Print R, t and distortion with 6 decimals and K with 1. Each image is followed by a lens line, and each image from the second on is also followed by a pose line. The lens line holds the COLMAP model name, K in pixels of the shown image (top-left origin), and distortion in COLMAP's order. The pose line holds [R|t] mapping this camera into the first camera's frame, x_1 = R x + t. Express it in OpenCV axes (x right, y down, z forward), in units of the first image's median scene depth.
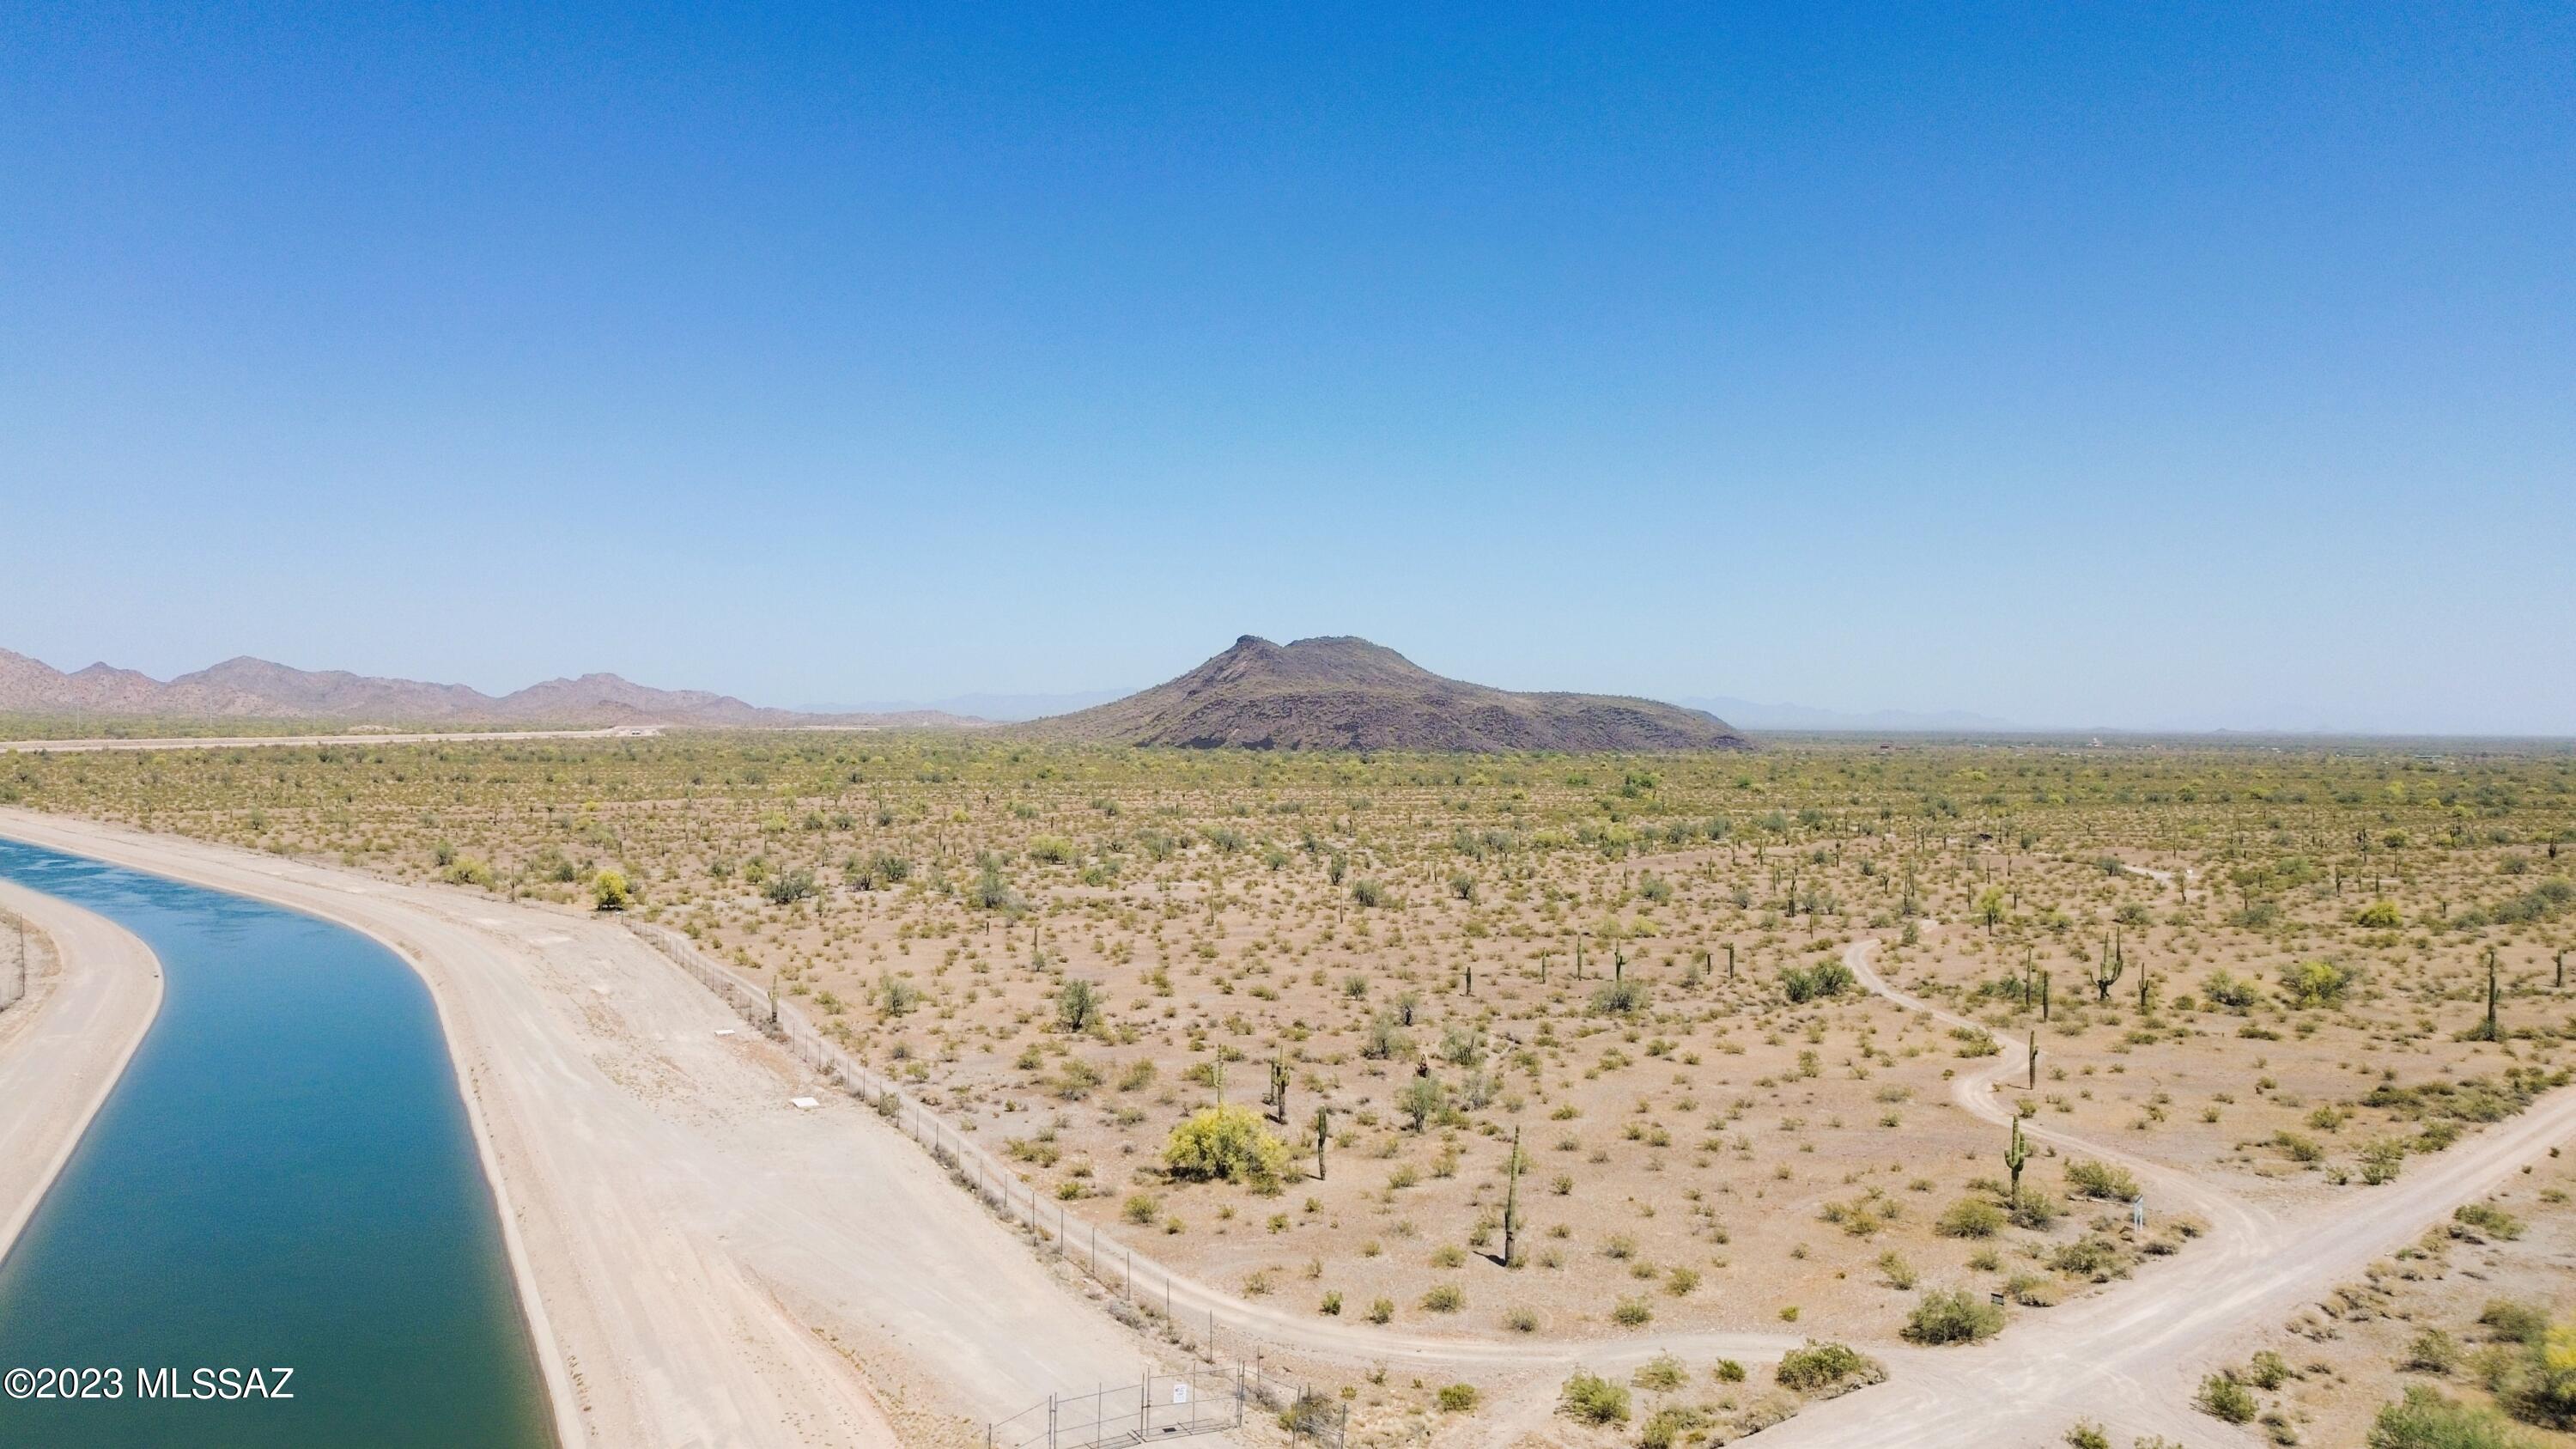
lens RADIAL K [[1807.0, 0, 1259.9], [0, 1807.0, 670.1], [0, 0, 1]] dist [0.042422, -0.039250]
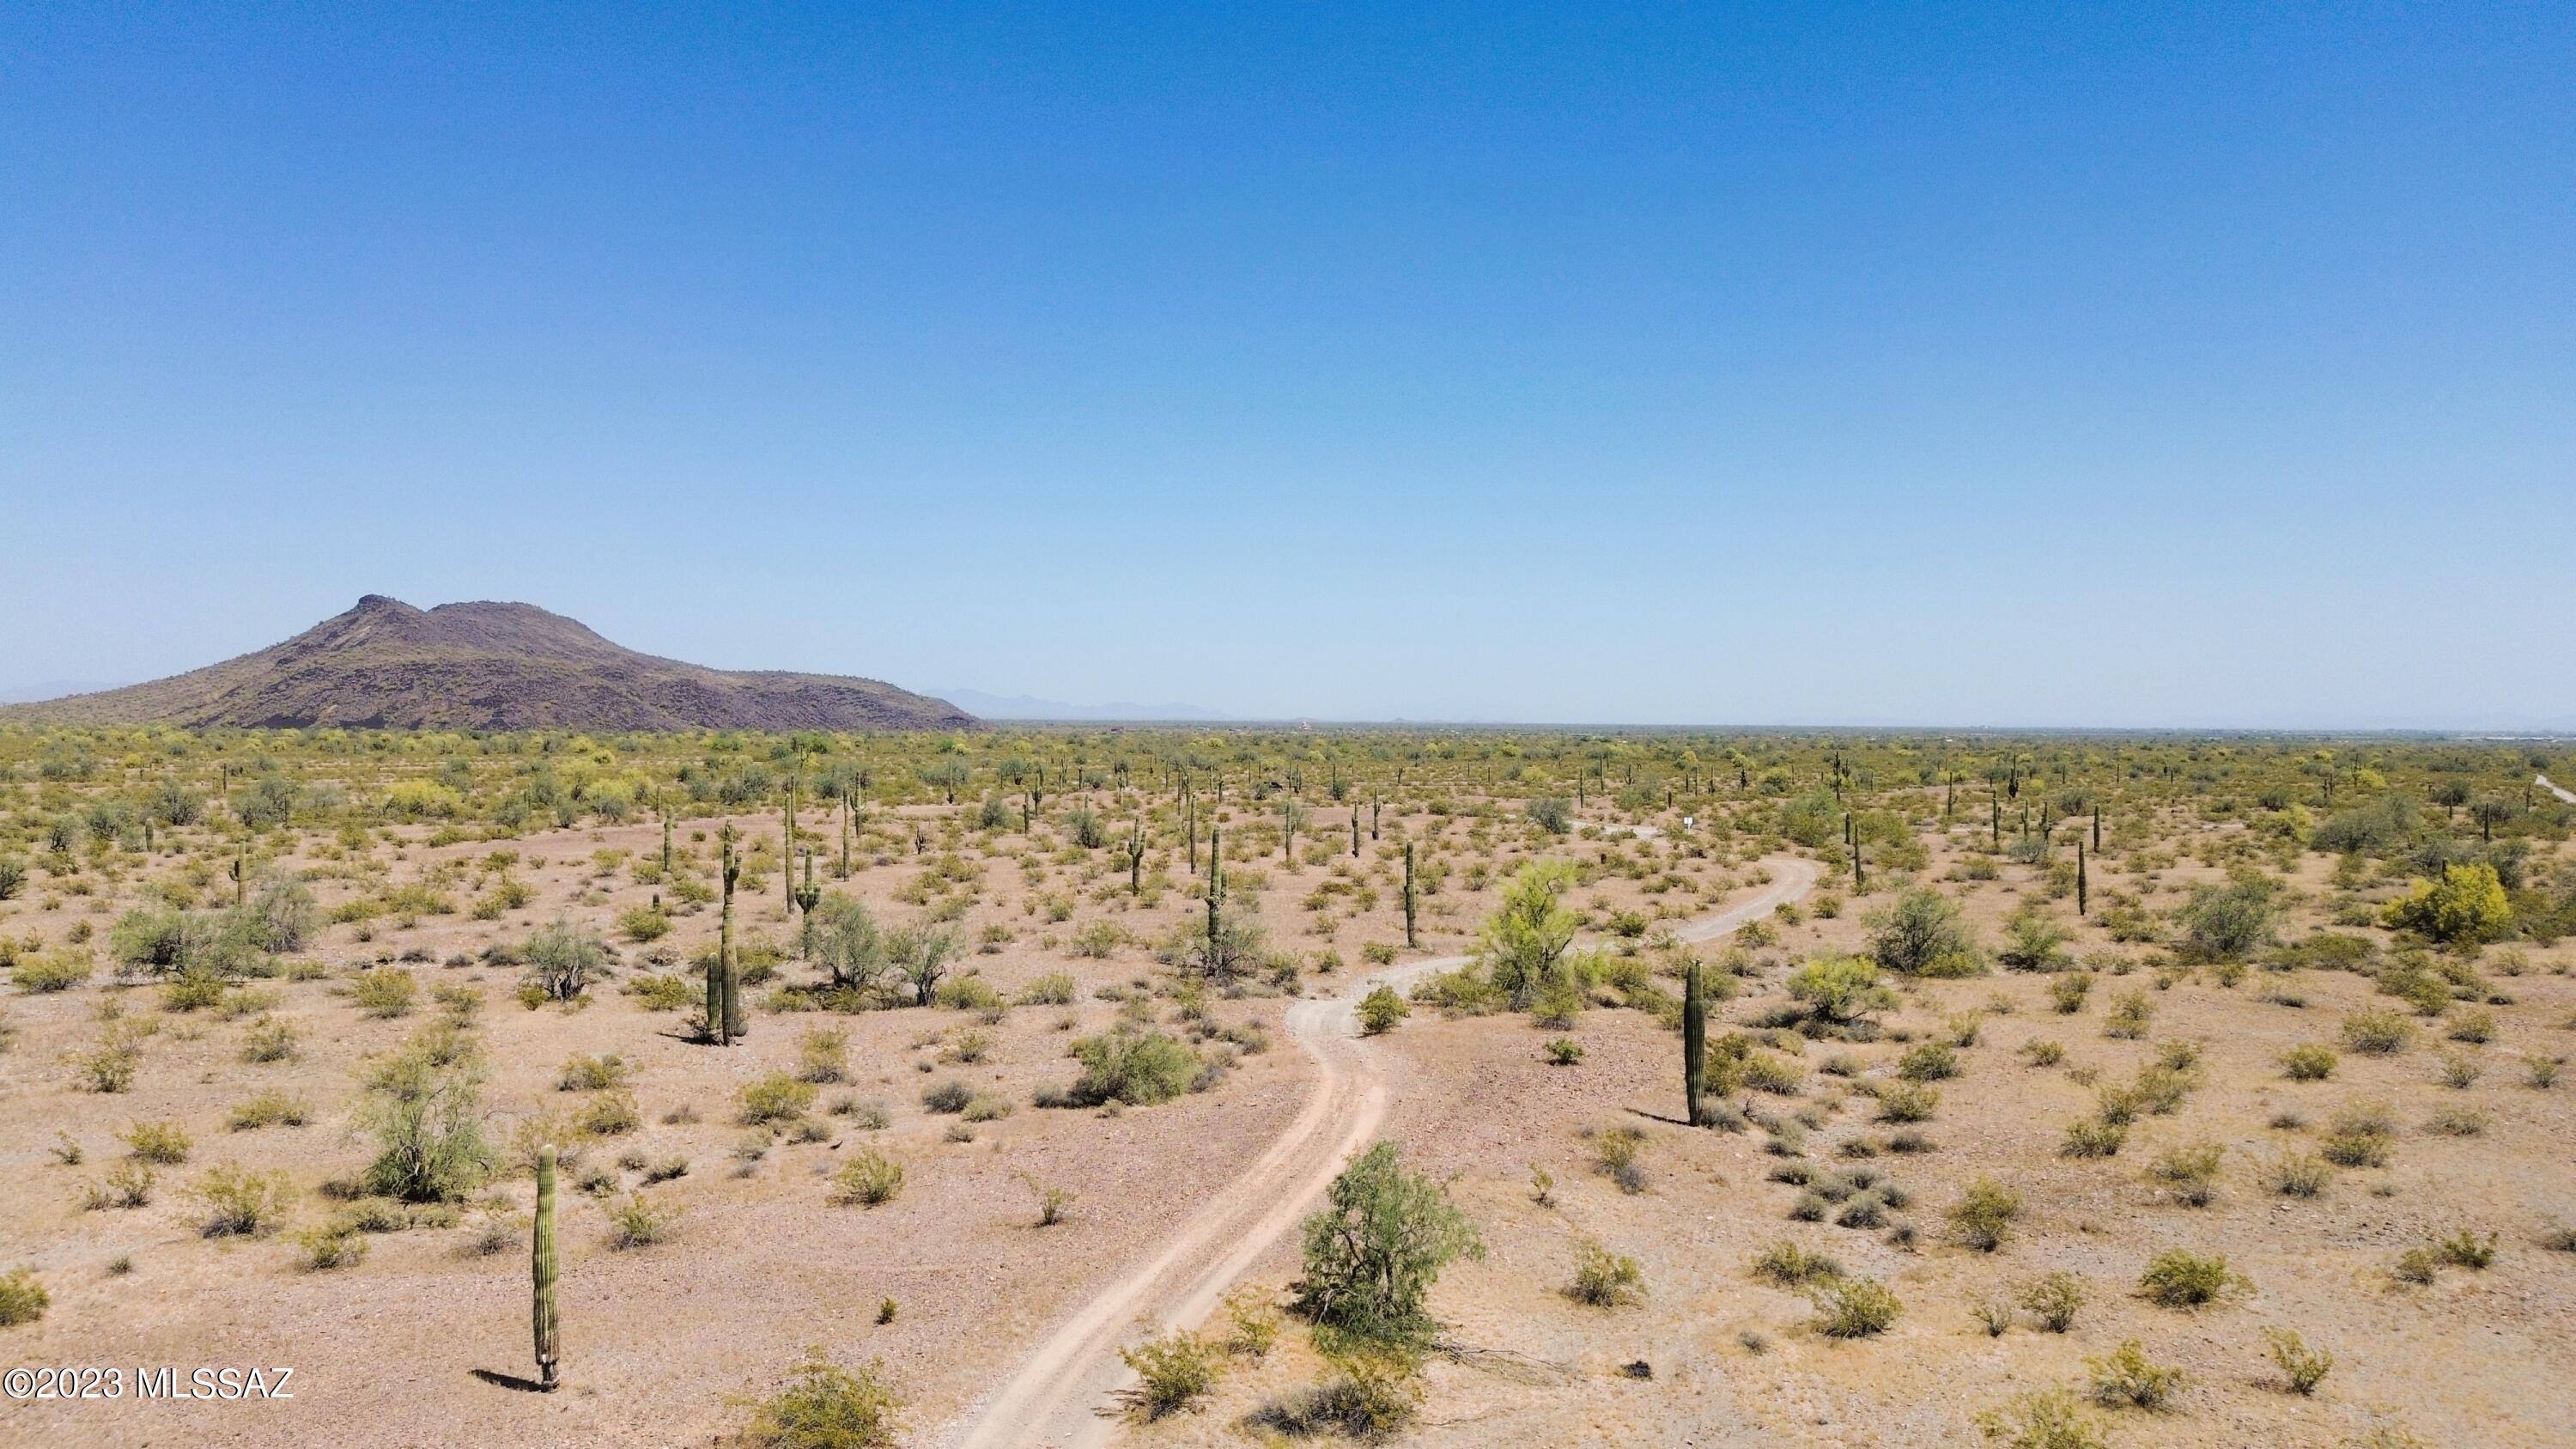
lens RADIAL K [[1807.0, 0, 1280.7], [0, 1807.0, 718.2], [0, 0, 1]] dist [0.042422, -0.039250]
pose [[0.911797, -0.002639, 0.410633, 0.059335], [-0.009400, 0.999583, 0.027297, 0.020754], [-0.410534, -0.028749, 0.911392, 0.175561]]
